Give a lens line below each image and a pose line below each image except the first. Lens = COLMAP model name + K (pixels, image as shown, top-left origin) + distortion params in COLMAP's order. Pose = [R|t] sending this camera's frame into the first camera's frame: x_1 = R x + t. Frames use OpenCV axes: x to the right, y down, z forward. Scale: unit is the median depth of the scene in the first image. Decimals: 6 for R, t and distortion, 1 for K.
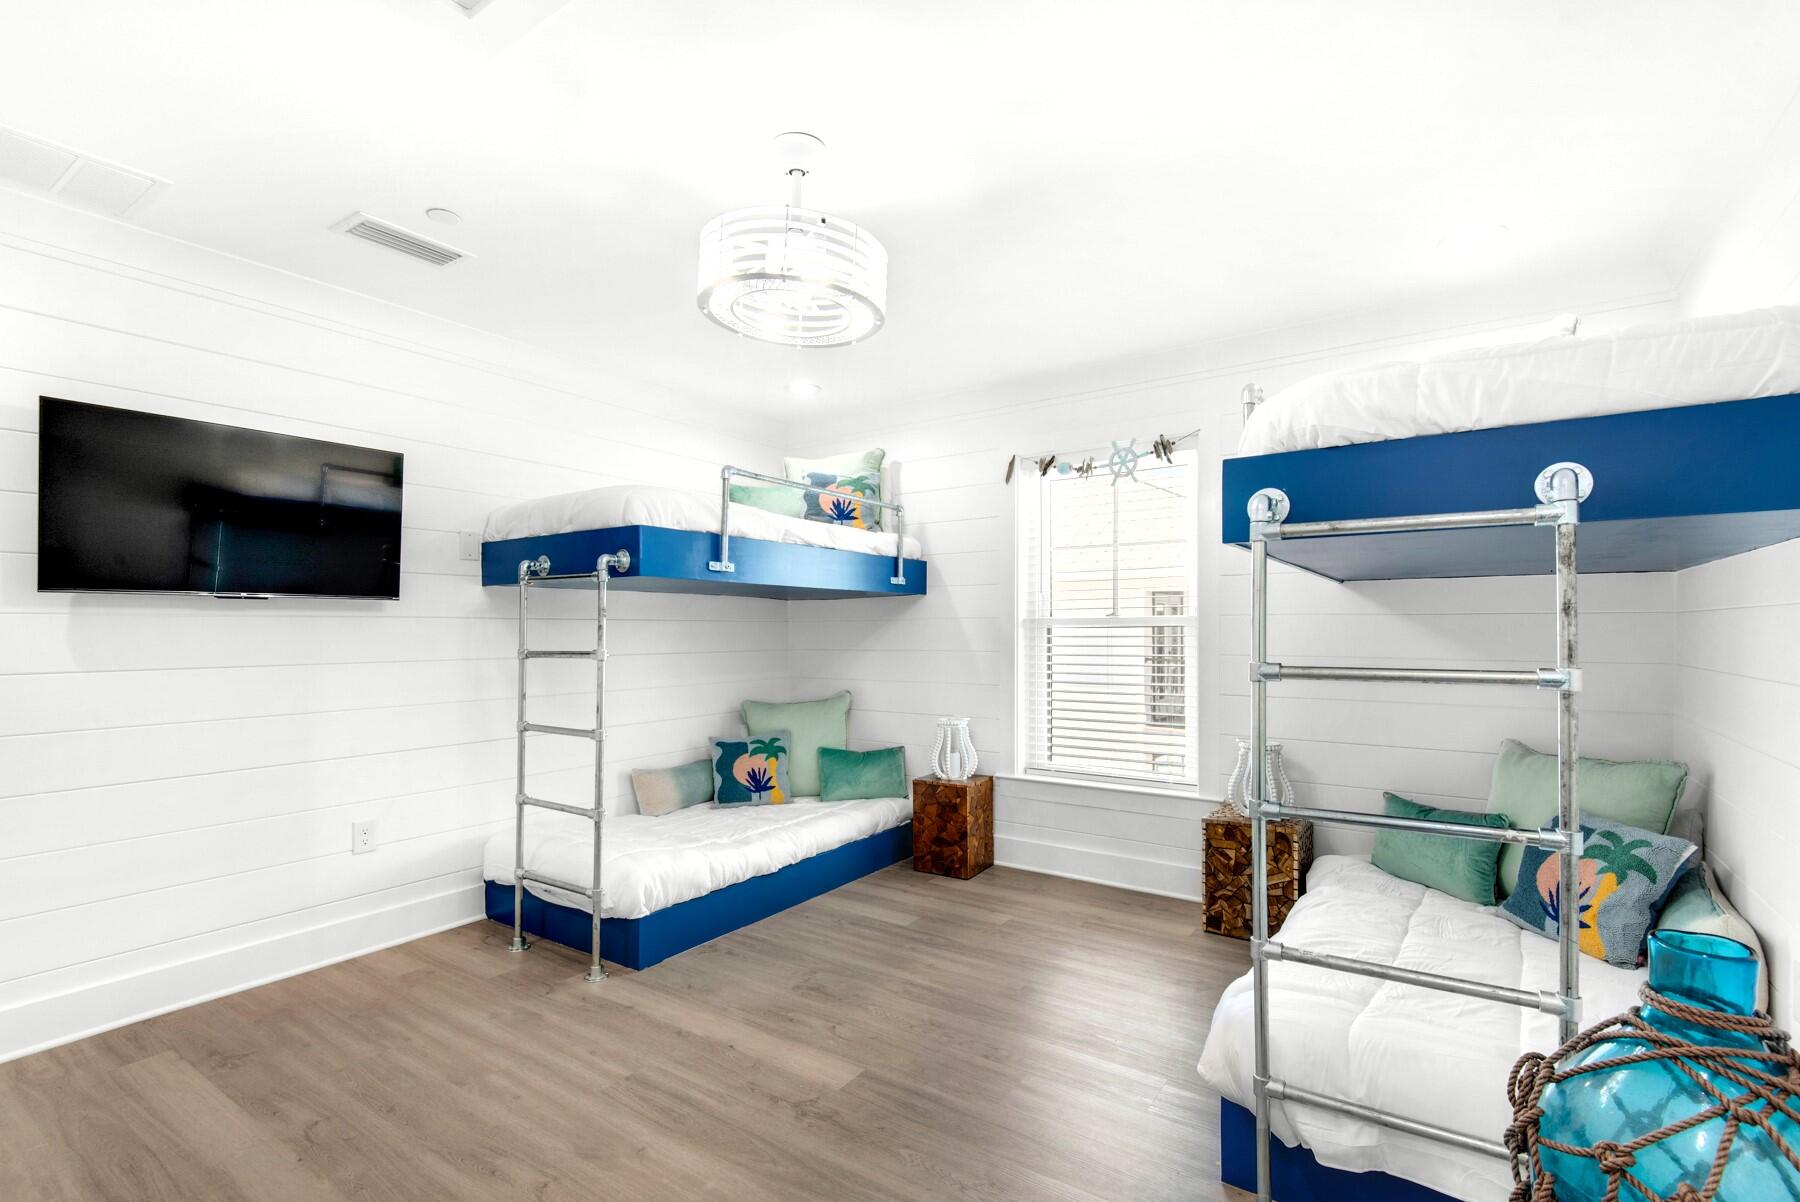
lens RADIAL K [[827.7, 0, 902.5], [0, 827.7, 618.0], [0, 0, 1]] dist [0.005043, -0.001733]
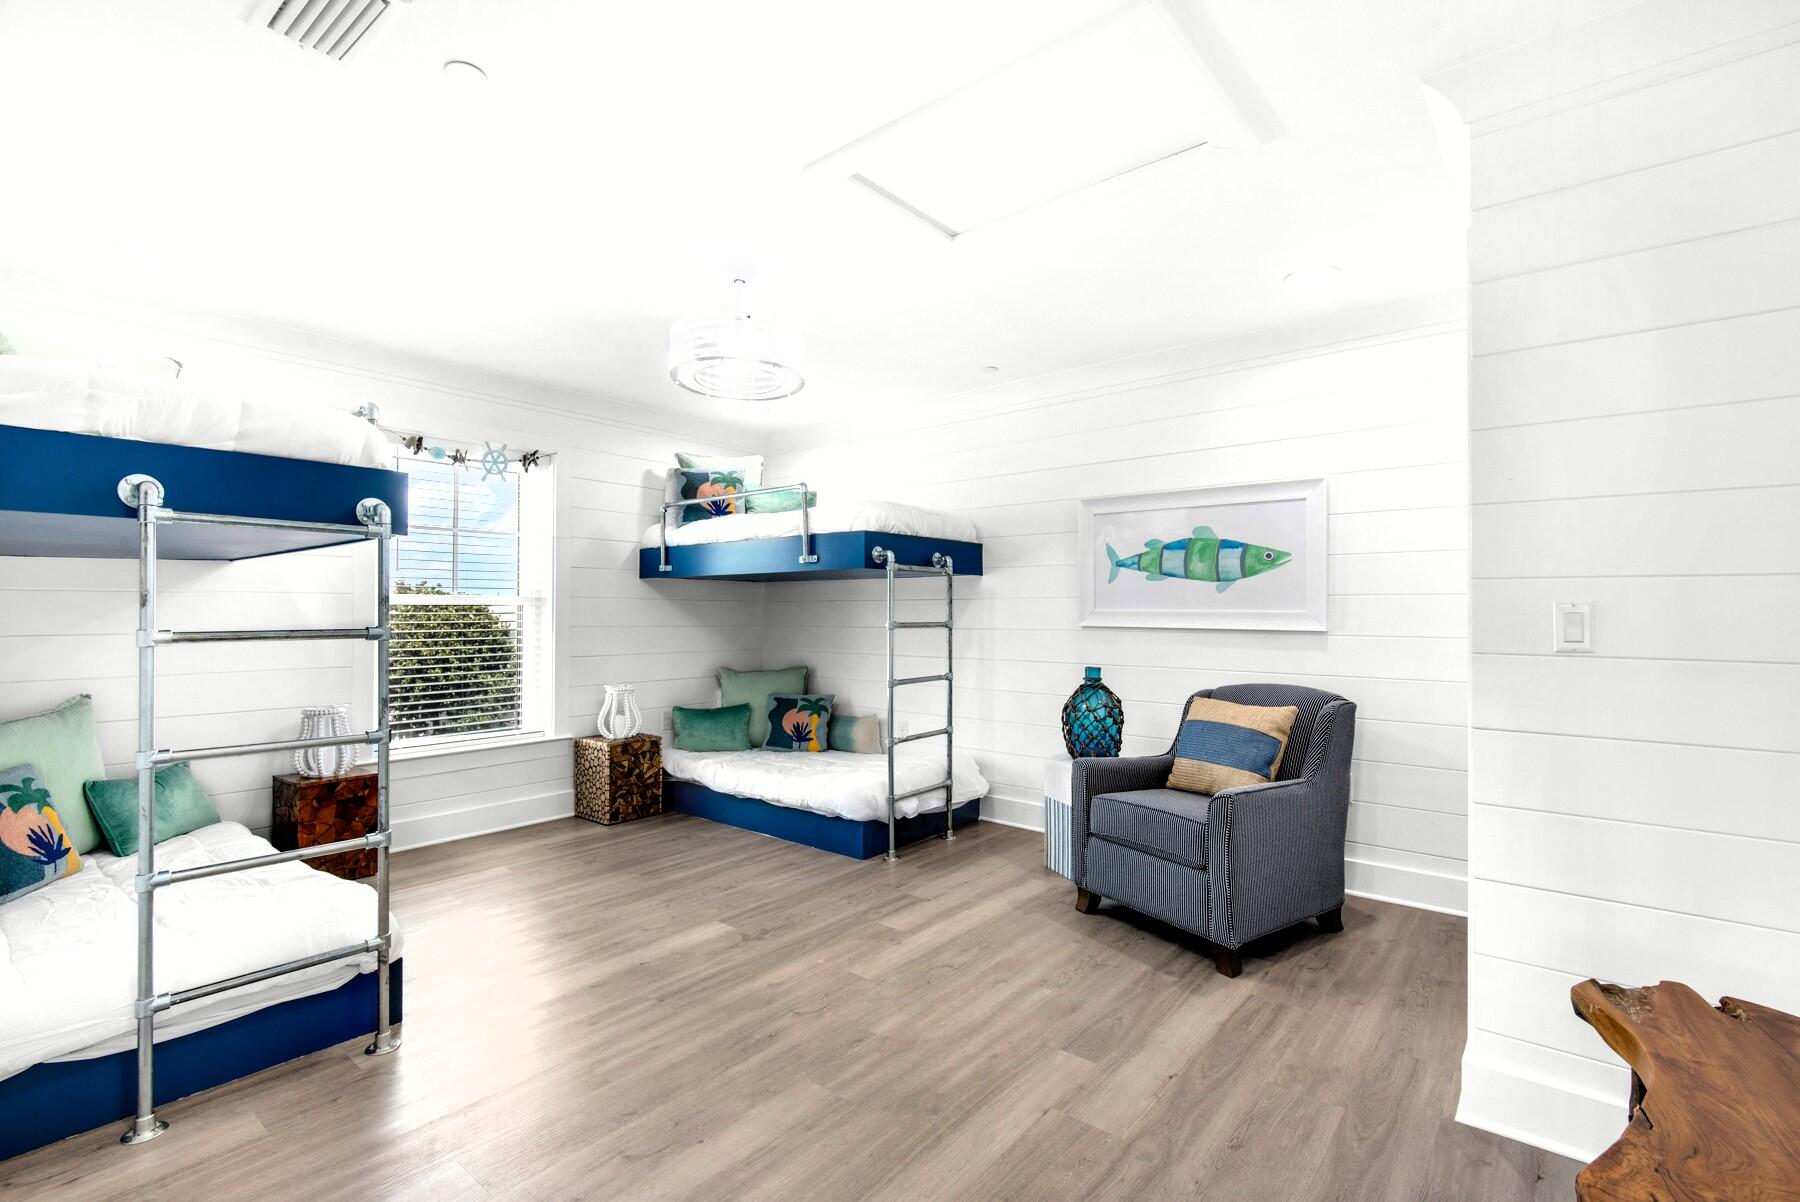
lens RADIAL K [[827.7, 0, 903.4], [0, 827.7, 604.0], [0, 0, 1]] dist [0.005043, -0.001733]
pose [[0.075304, 0.012810, 0.997078, -1.040024], [-0.015339, 0.999814, -0.011687, 0.016982], [-0.997043, -0.014414, 0.075486, 0.430393]]
